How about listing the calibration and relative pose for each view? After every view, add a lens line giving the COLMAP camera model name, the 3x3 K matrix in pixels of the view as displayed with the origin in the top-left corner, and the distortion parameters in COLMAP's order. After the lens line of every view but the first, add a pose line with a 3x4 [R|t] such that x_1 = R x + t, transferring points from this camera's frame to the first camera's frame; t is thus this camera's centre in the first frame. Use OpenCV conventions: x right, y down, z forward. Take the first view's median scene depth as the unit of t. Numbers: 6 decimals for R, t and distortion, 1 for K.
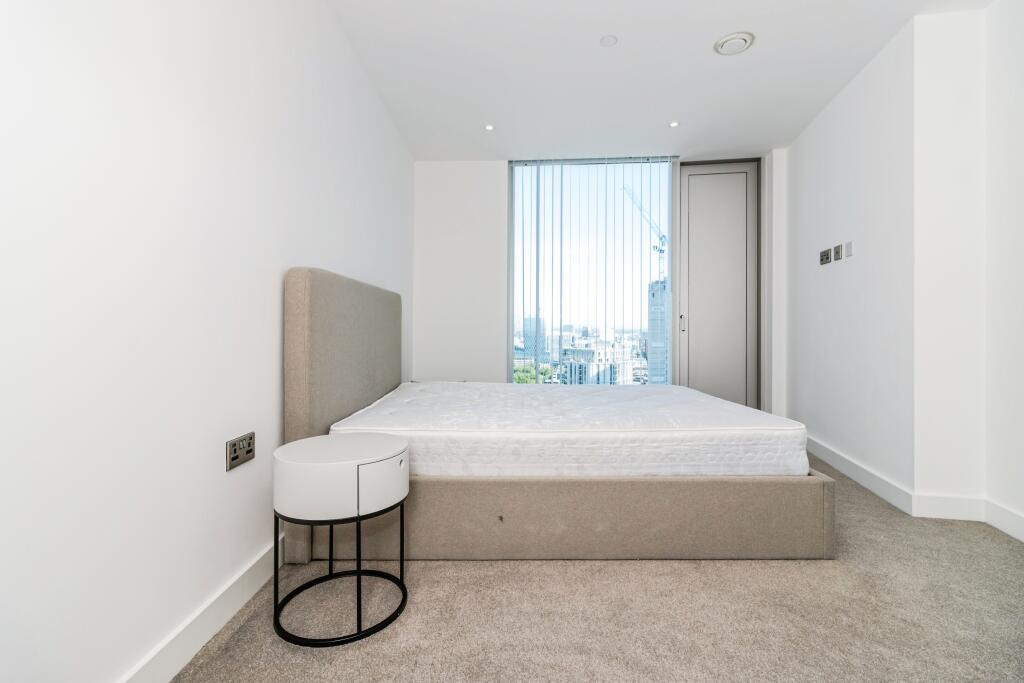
lens RADIAL K [[475.0, 0, 509.0], [0, 475.0, 319.8], [0, 0, 1]] dist [0.000865, 0.000463]
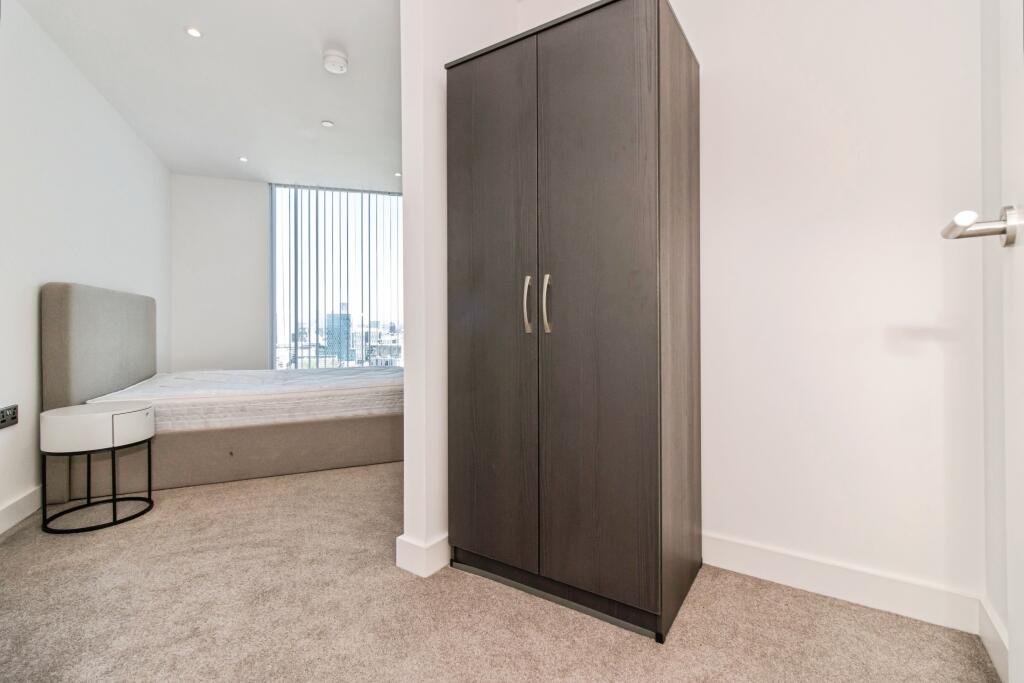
lens RADIAL K [[475.0, 0, 509.0], [0, 475.0, 319.8], [0, 0, 1]] dist [0.000865, 0.000463]
pose [[0.923063, -0.005950, 0.384602, 0.224699], [0.002454, 0.999951, 0.009578, -0.016269], [-0.384640, -0.007897, 0.923033, -0.740281]]
